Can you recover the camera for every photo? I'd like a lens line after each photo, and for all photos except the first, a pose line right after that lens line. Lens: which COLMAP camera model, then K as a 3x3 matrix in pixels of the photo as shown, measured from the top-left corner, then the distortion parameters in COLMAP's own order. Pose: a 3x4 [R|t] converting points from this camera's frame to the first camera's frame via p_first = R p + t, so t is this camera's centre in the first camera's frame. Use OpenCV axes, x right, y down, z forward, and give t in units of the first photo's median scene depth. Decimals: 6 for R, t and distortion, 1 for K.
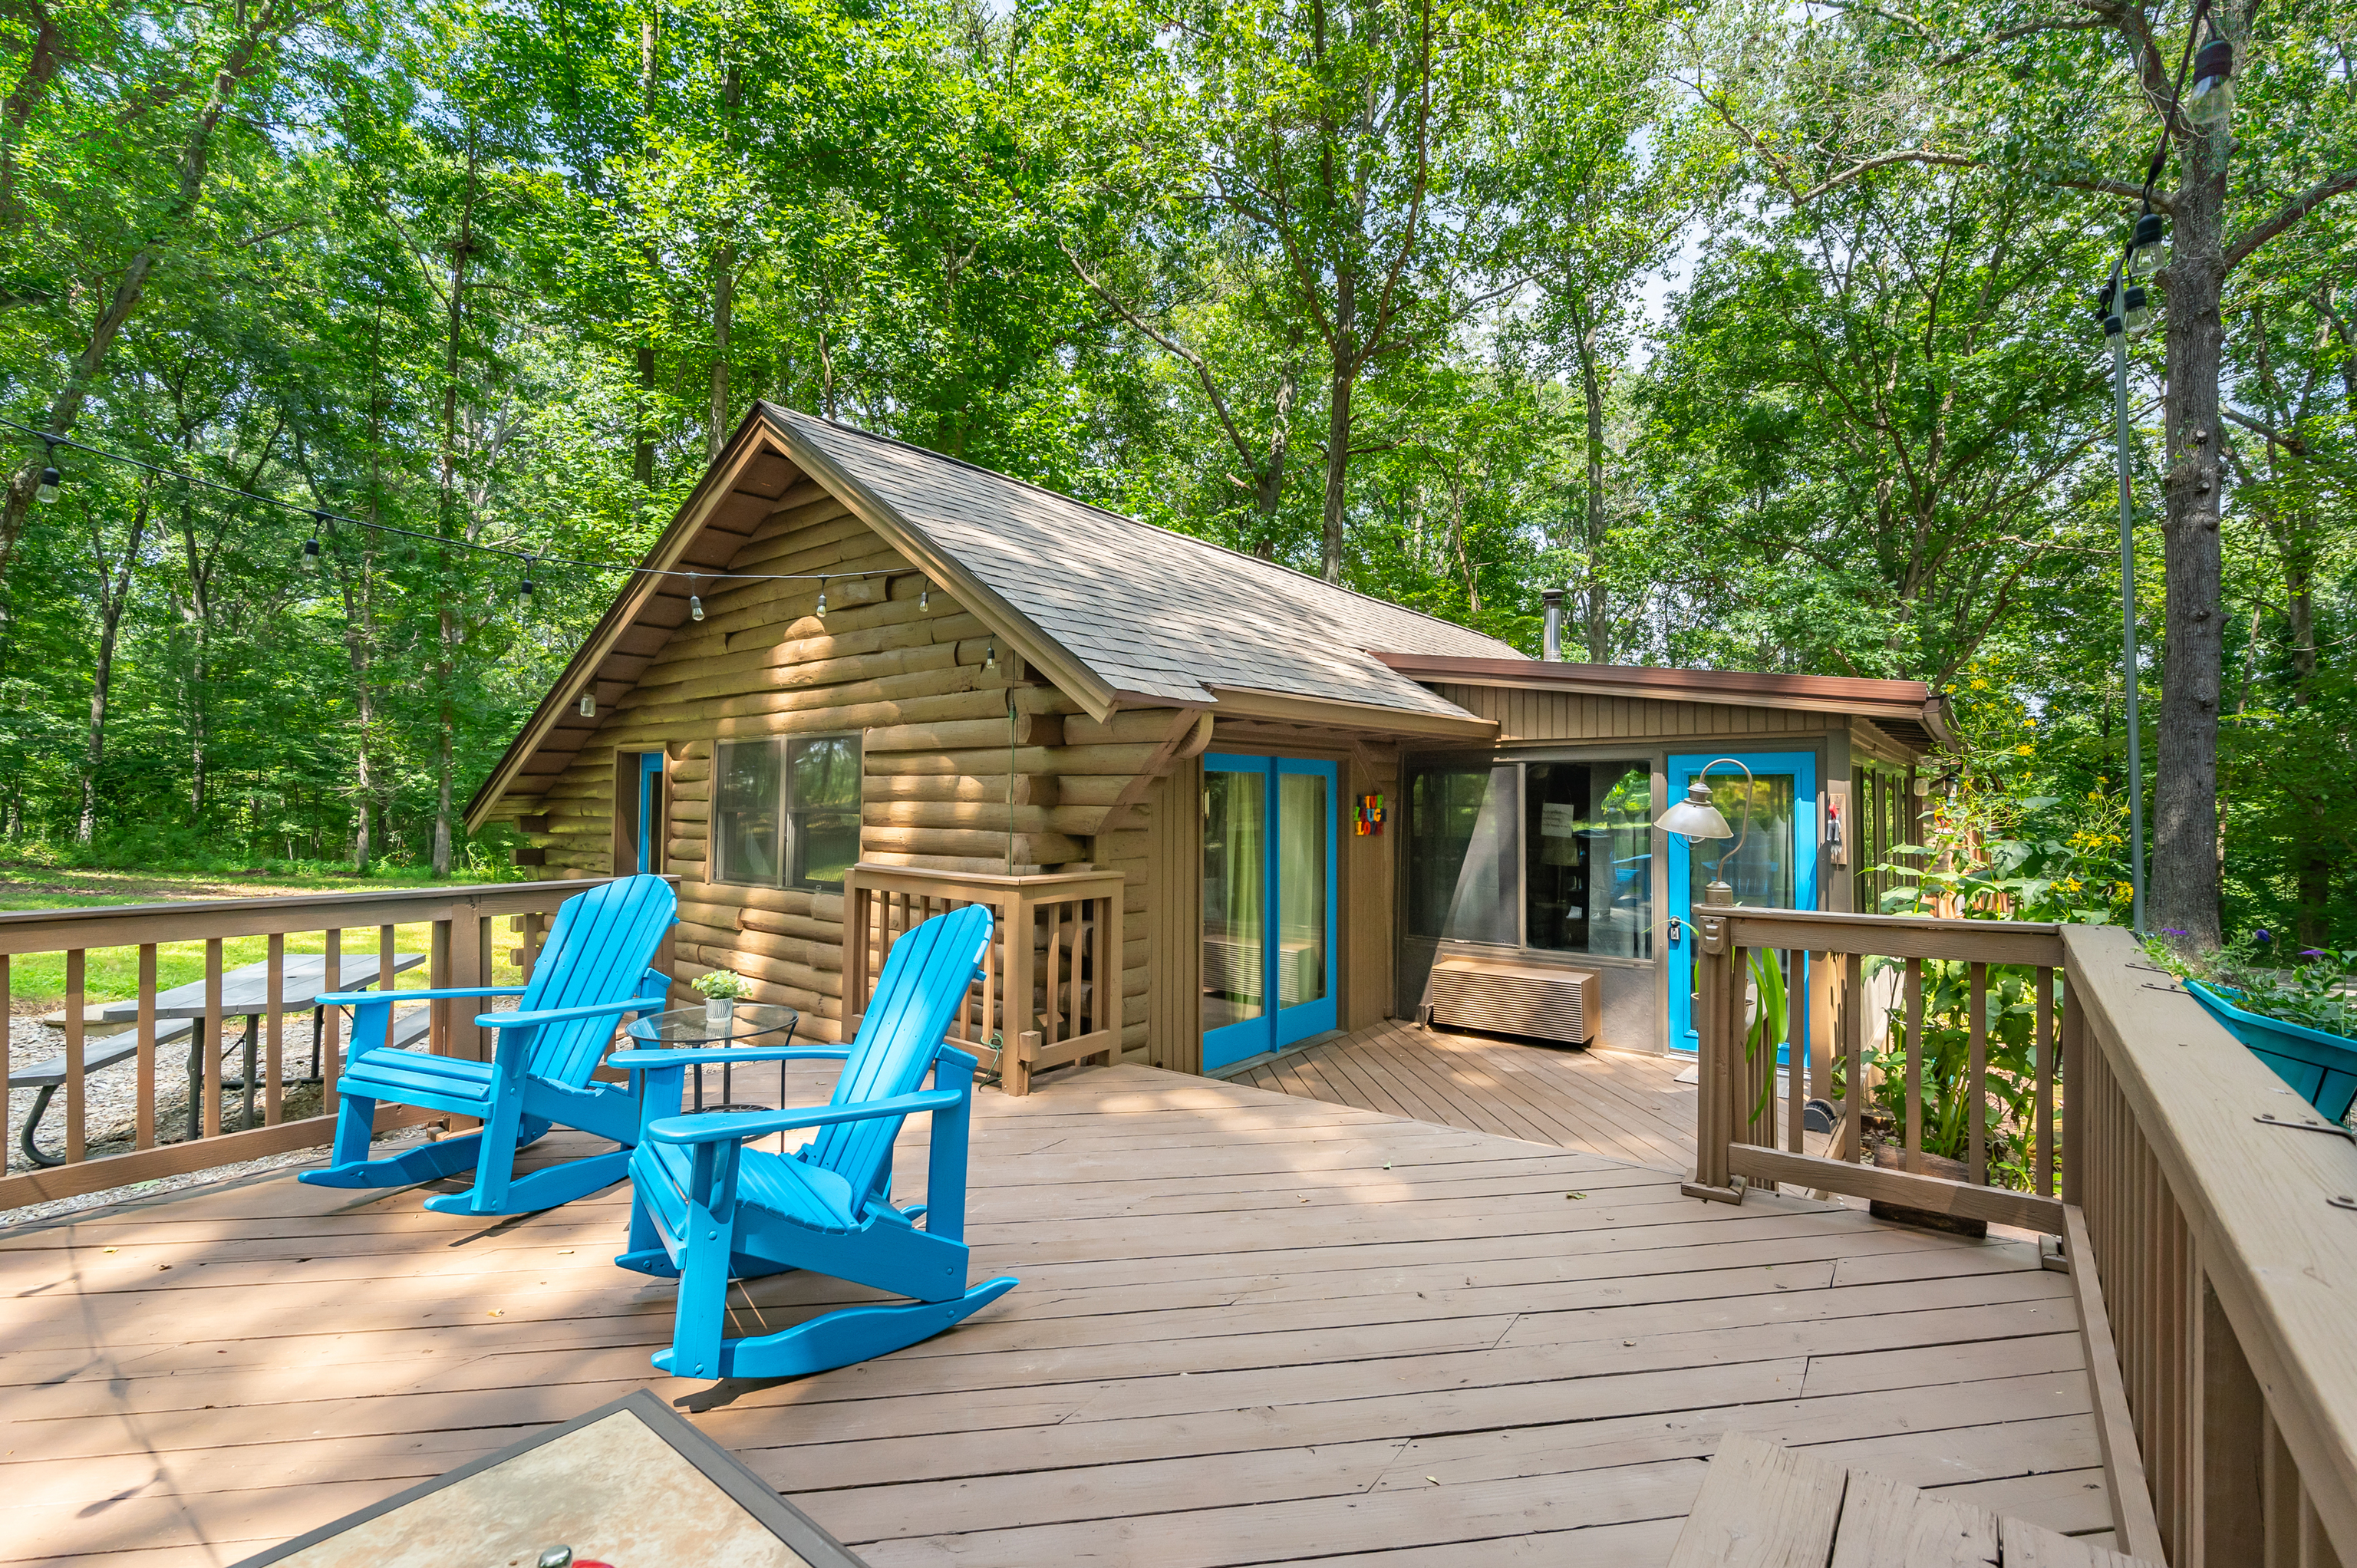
lens RADIAL K [[1011.0, 0, 1178.5], [0, 1011.0, 784.0], [0, 0, 1]] dist [-0.002973, -0.000131]
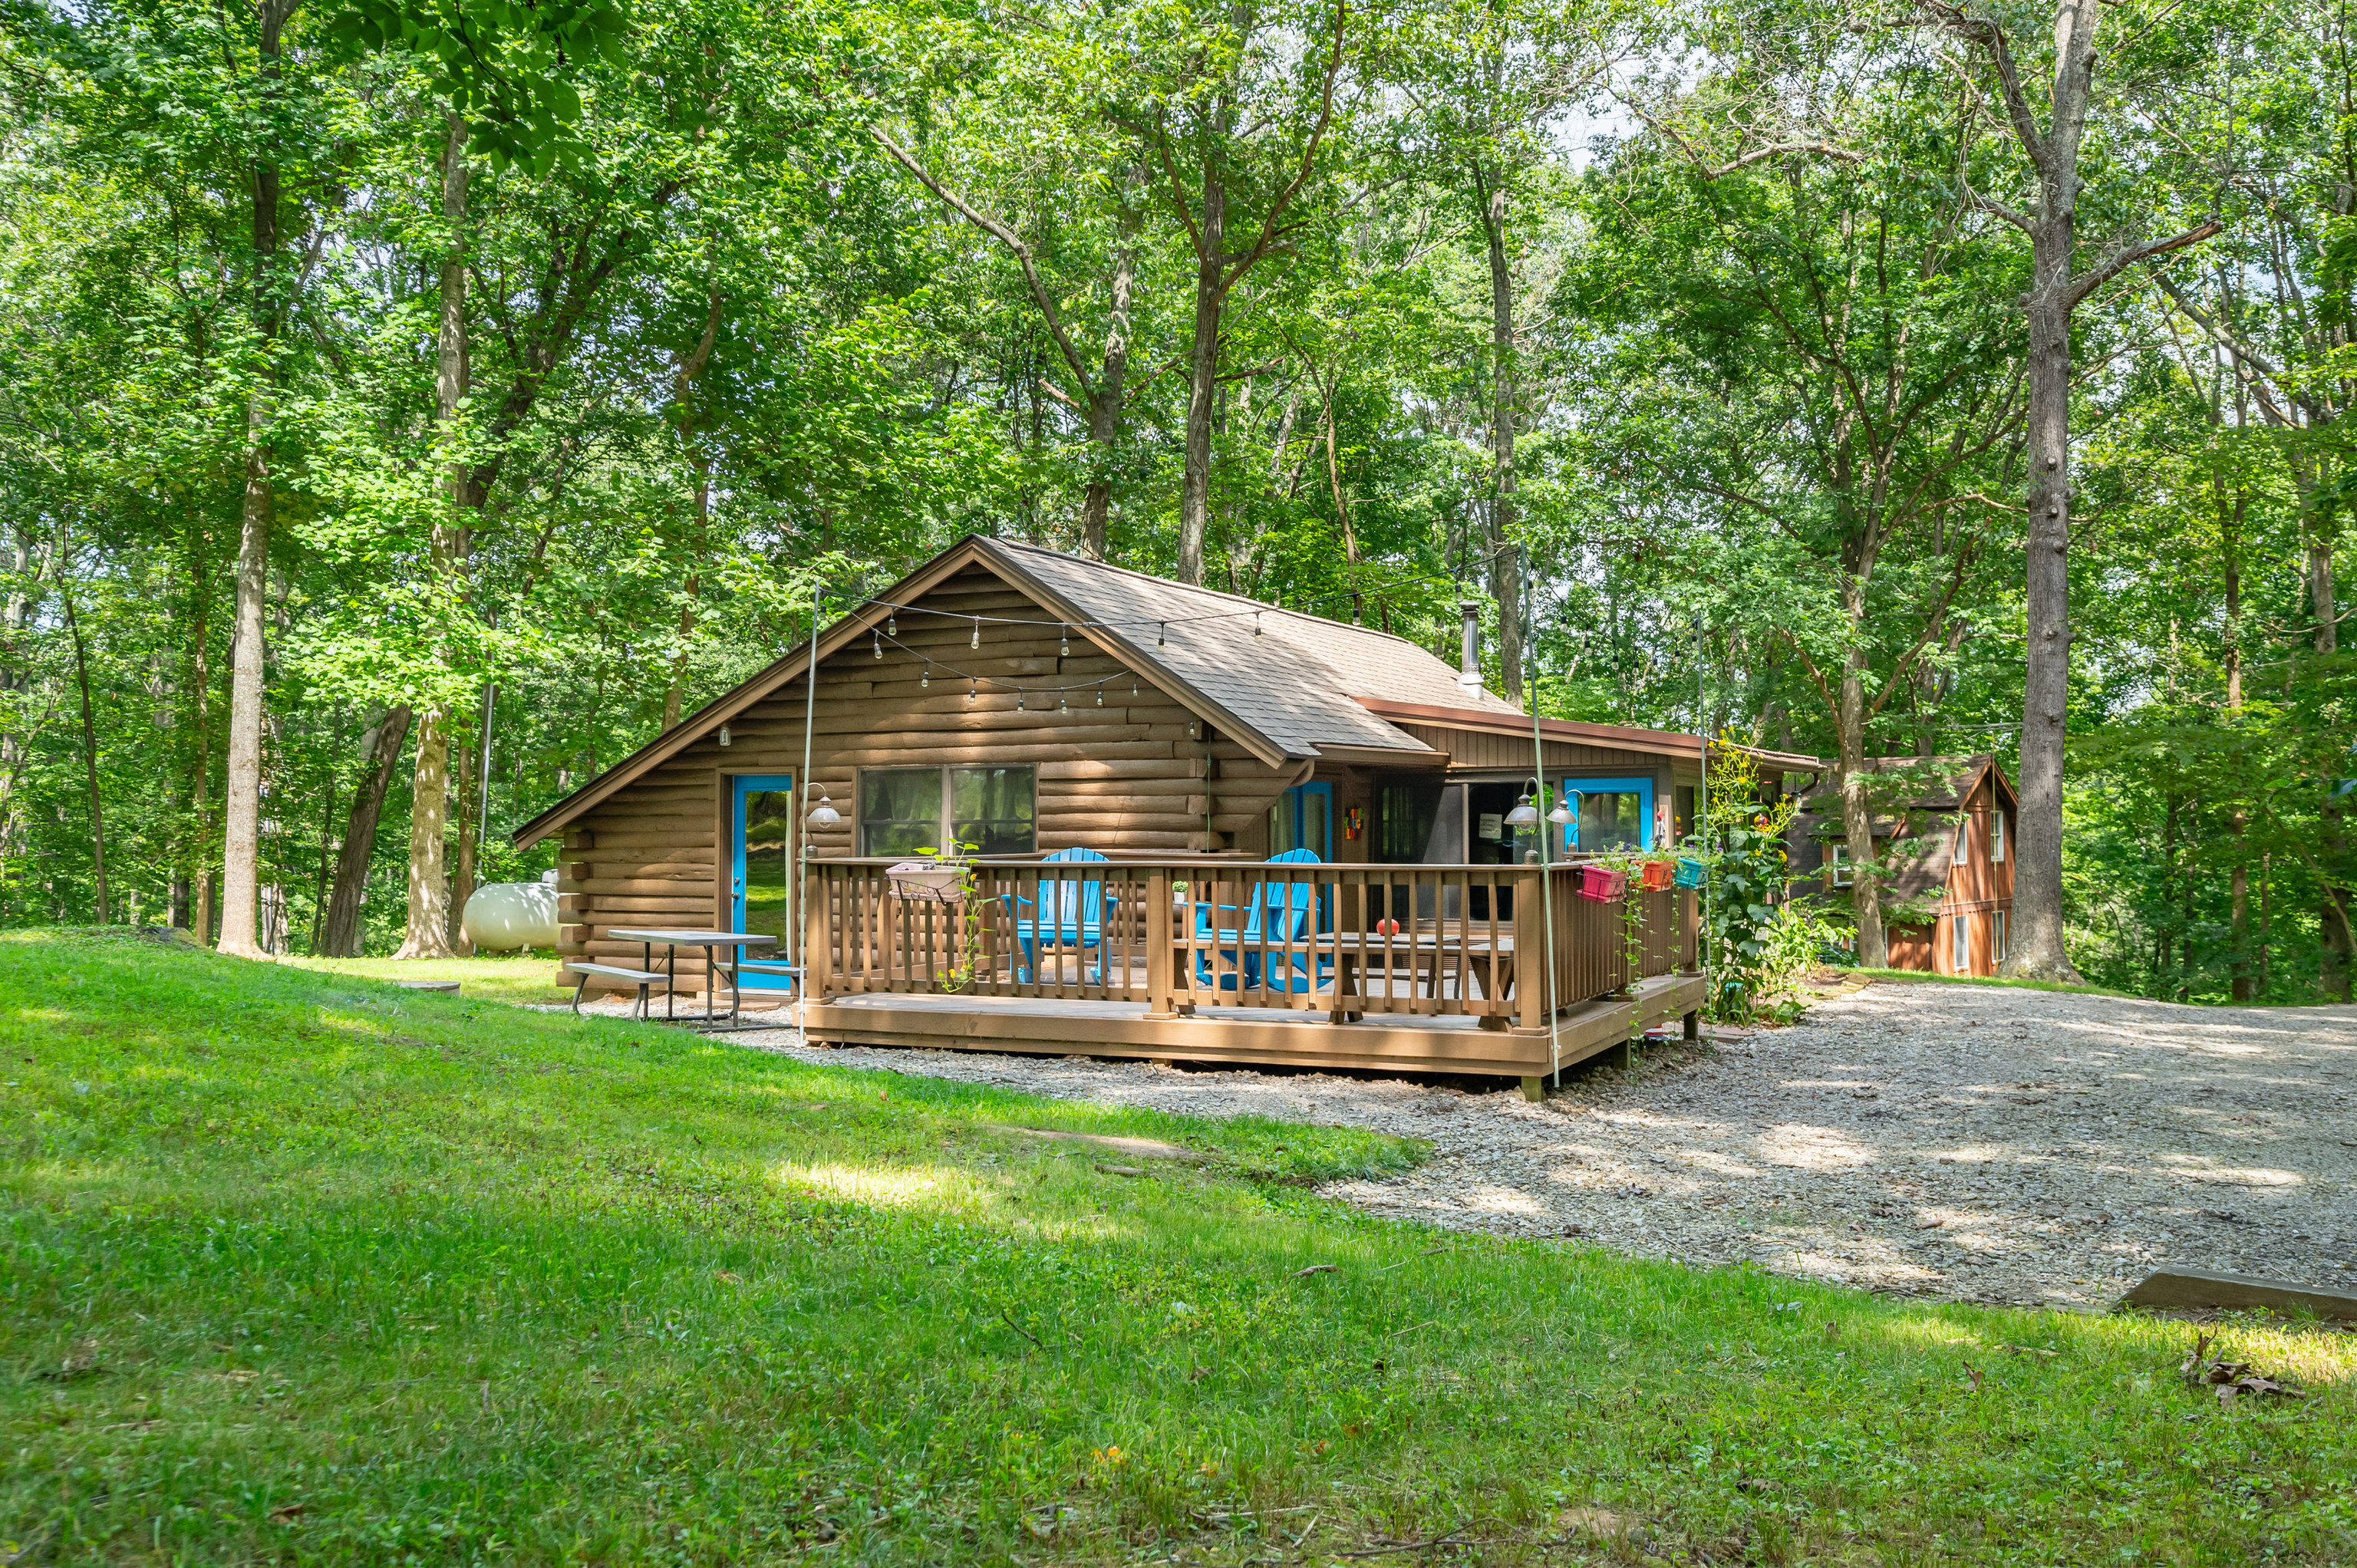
lens RADIAL K [[2040.1, 0, 1178.5], [0, 2040.1, 784.0], [0, 0, 1]] dist [-0.004641, 0.004007]
pose [[0.971822, -0.001588, 0.235712, -0.365943], [0.002785, 0.999985, -0.004742, -0.004699], [-0.235701, 0.005265, 0.971811, -0.843628]]
